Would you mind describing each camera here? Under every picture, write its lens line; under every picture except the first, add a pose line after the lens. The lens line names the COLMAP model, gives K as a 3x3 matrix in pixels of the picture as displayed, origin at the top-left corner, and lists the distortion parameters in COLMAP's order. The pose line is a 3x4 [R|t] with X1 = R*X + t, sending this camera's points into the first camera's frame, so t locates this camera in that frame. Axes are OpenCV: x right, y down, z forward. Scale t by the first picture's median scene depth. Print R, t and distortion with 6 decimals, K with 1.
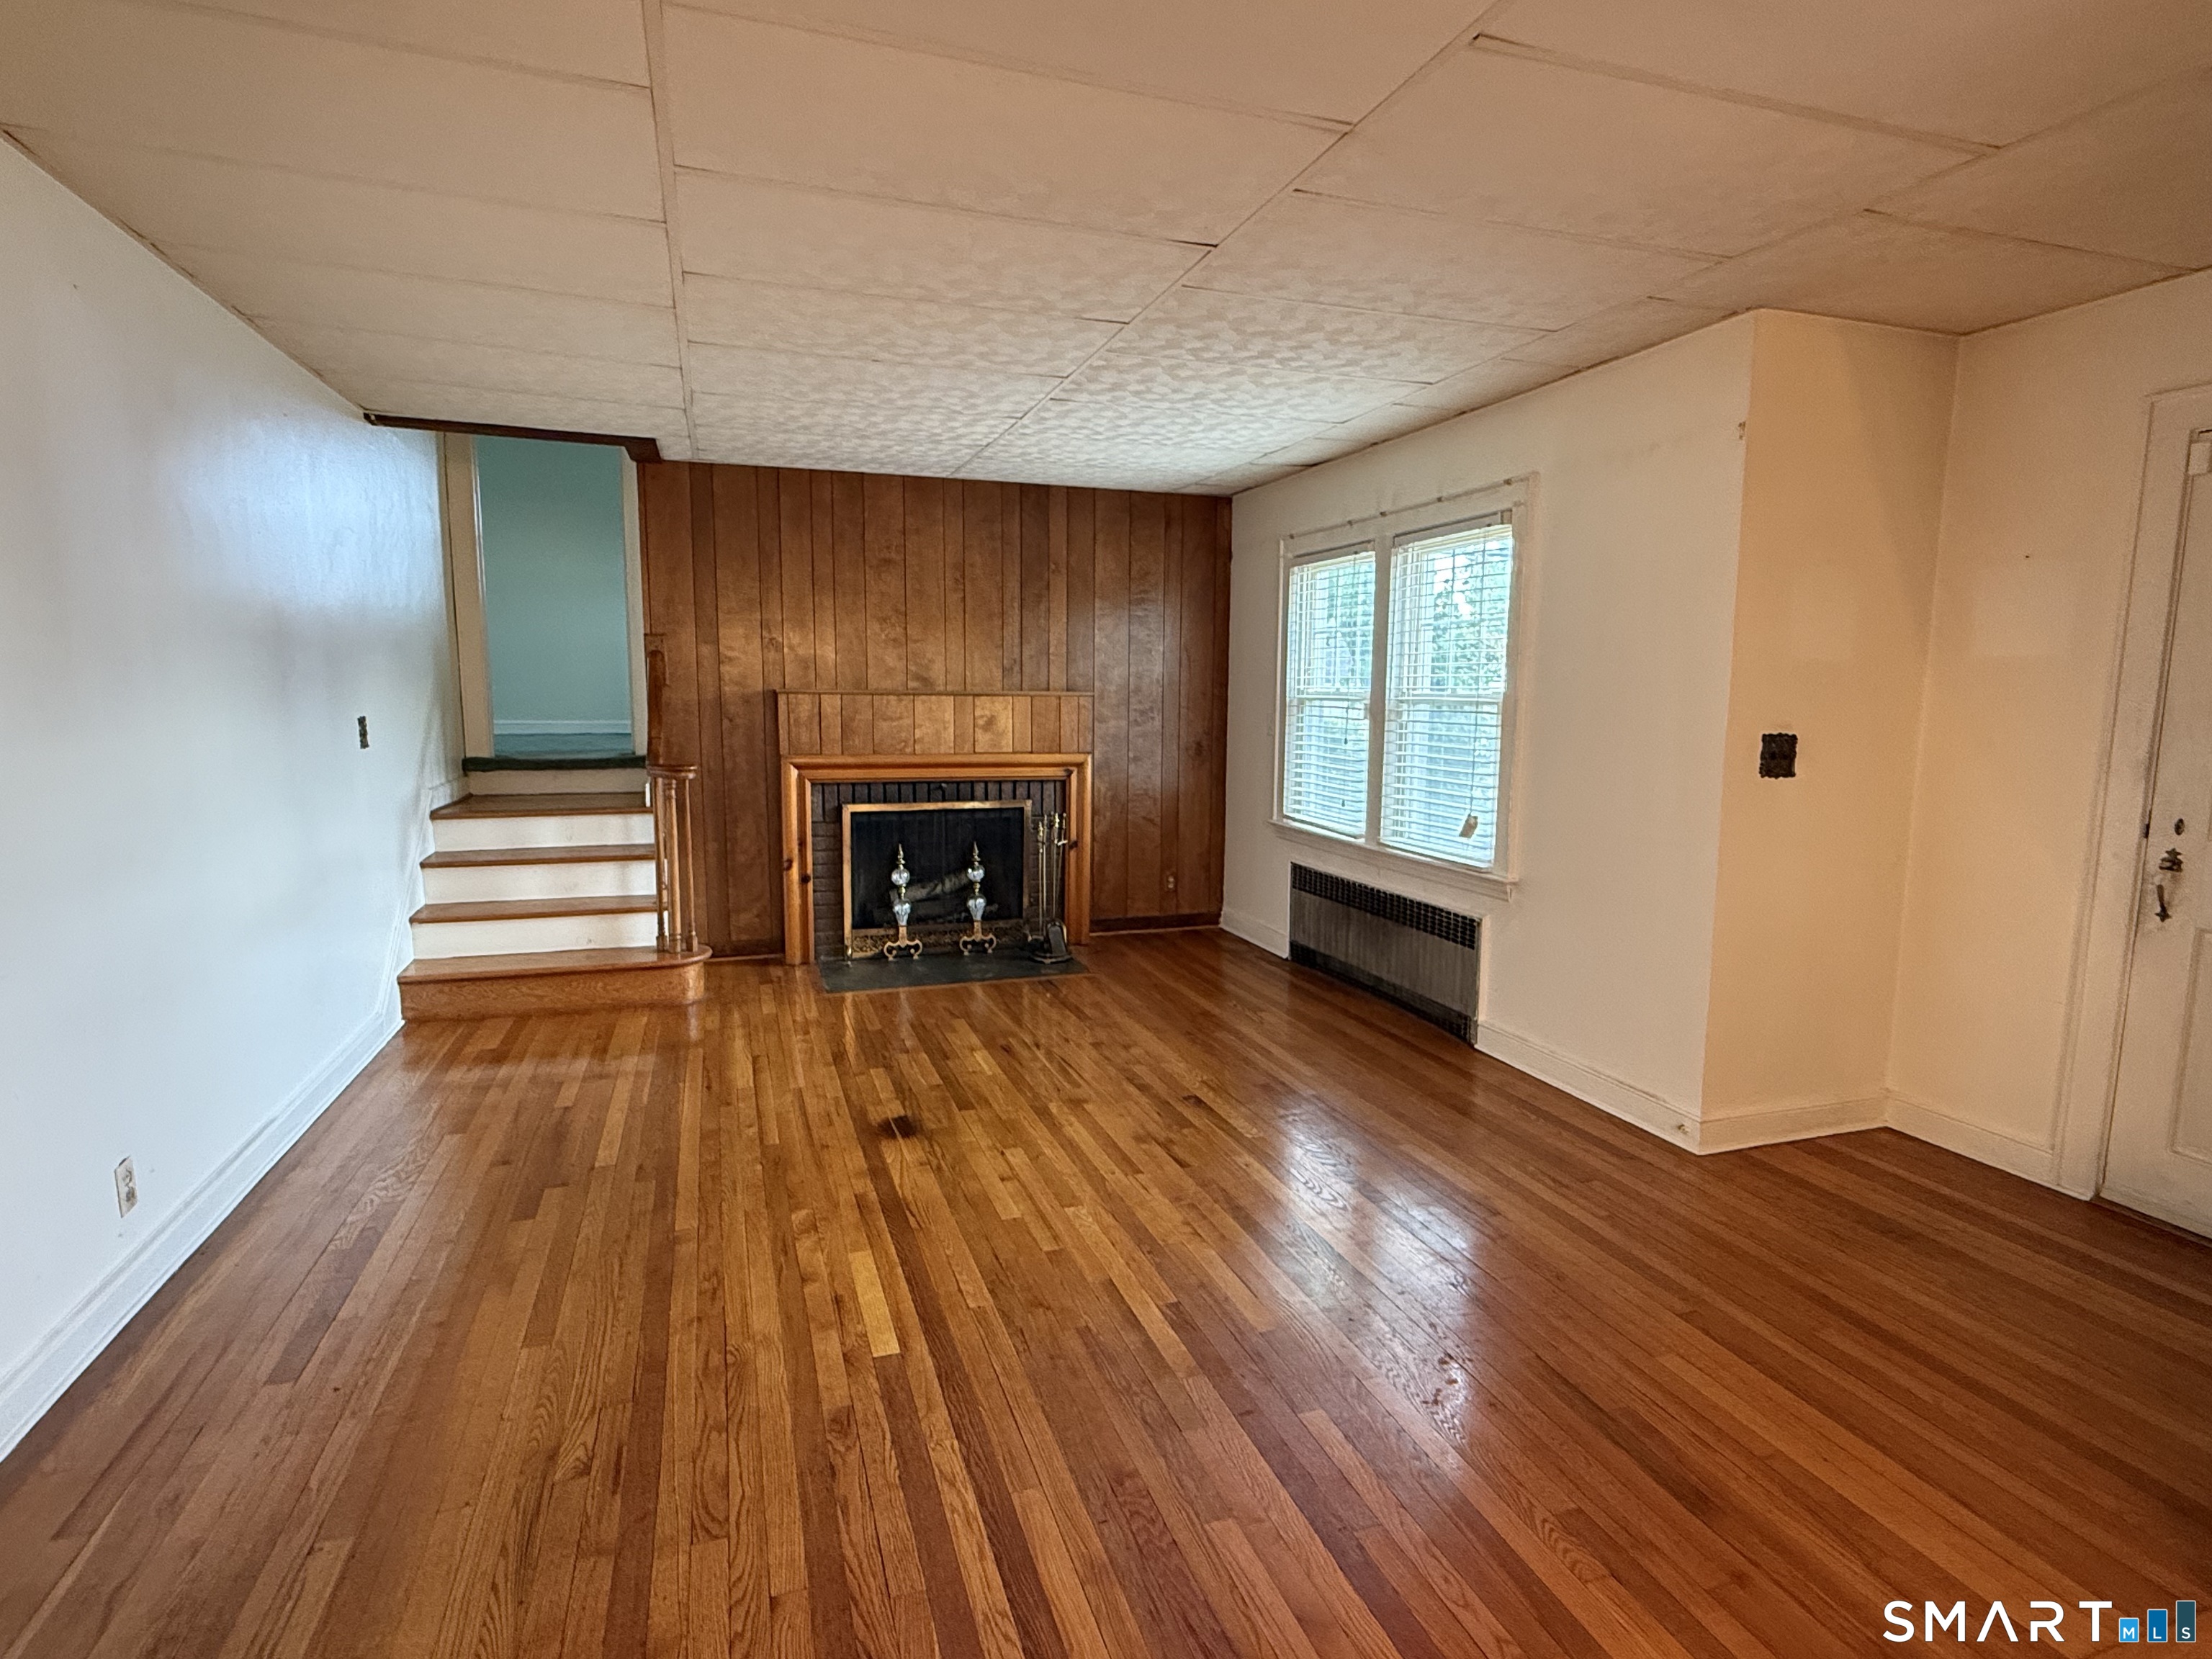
lens RADIAL K [[1132.3, 0, 1104.6], [0, 1132.3, 835.1], [0, 0, 1]] dist [-0.001710, -0.000304]
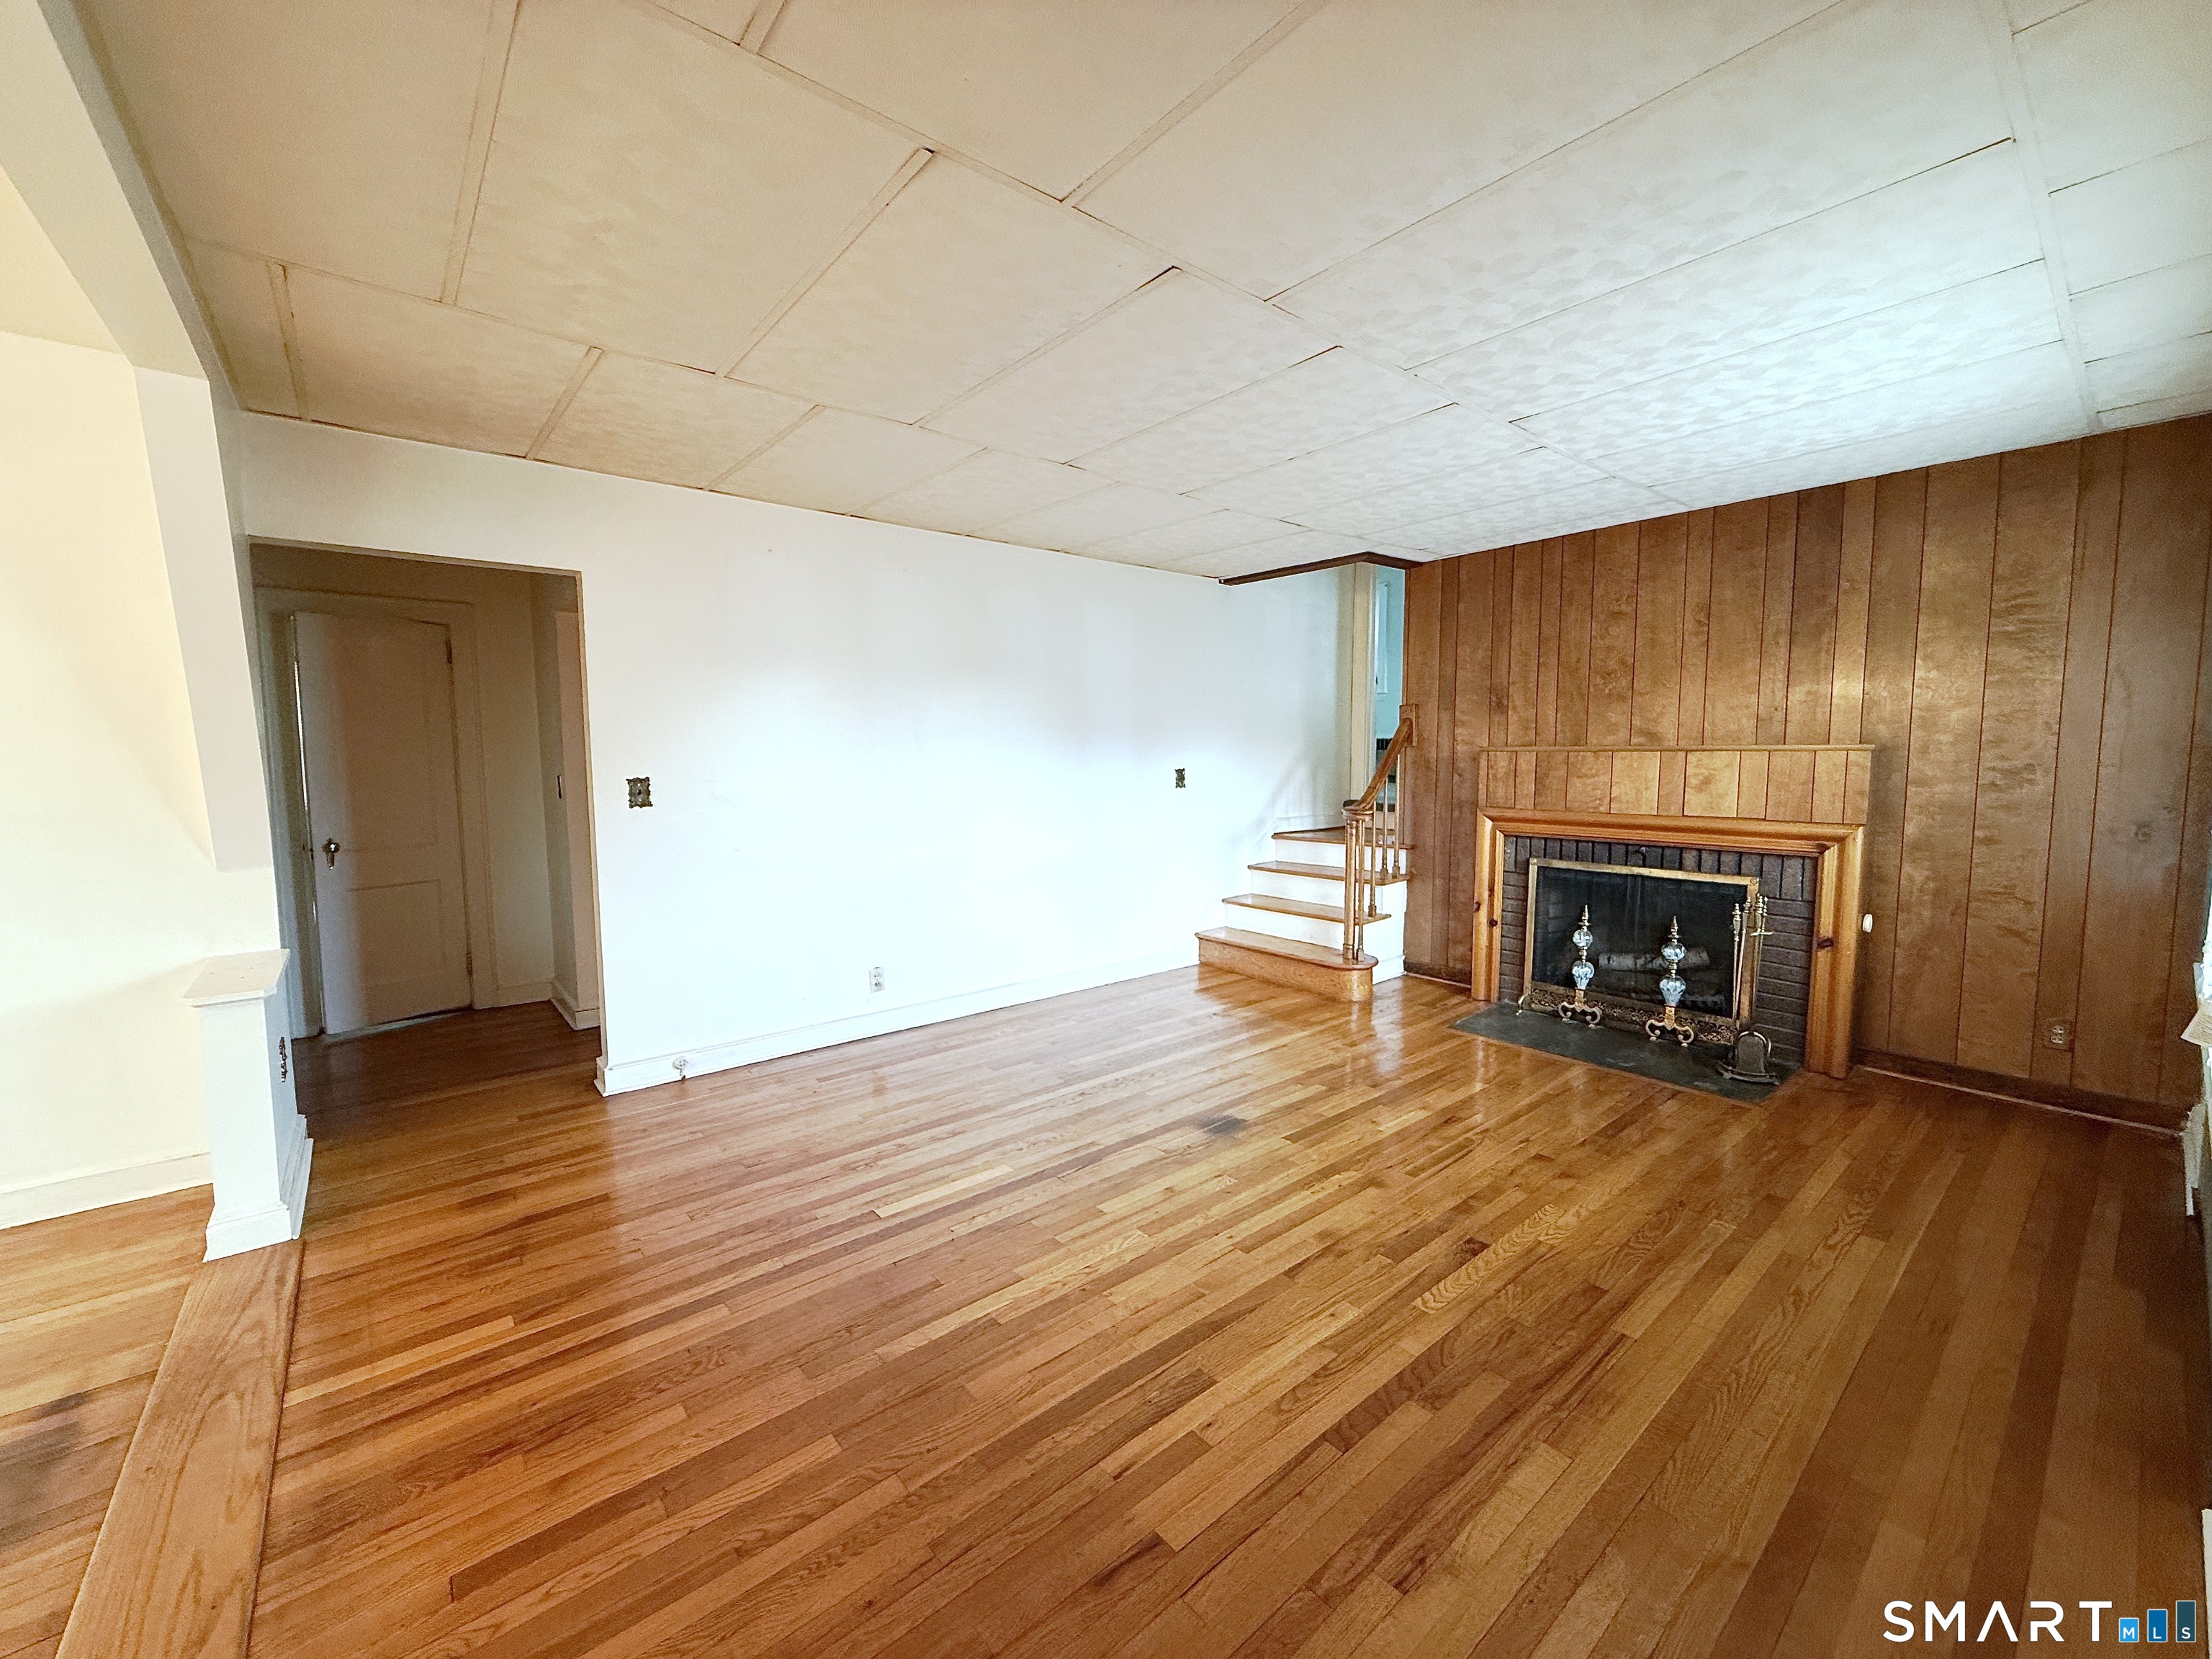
lens RADIAL K [[879.5, 0, 1101.5], [0, 879.5, 826.7], [0, 0, 1]] dist [-0.000505, 0.000240]
pose [[0.348754, 0.066575, -0.934847, 0.373672], [-0.110889, 0.993399, 0.029376, -0.034764], [0.930631, 0.093419, 0.353834, 0.343642]]
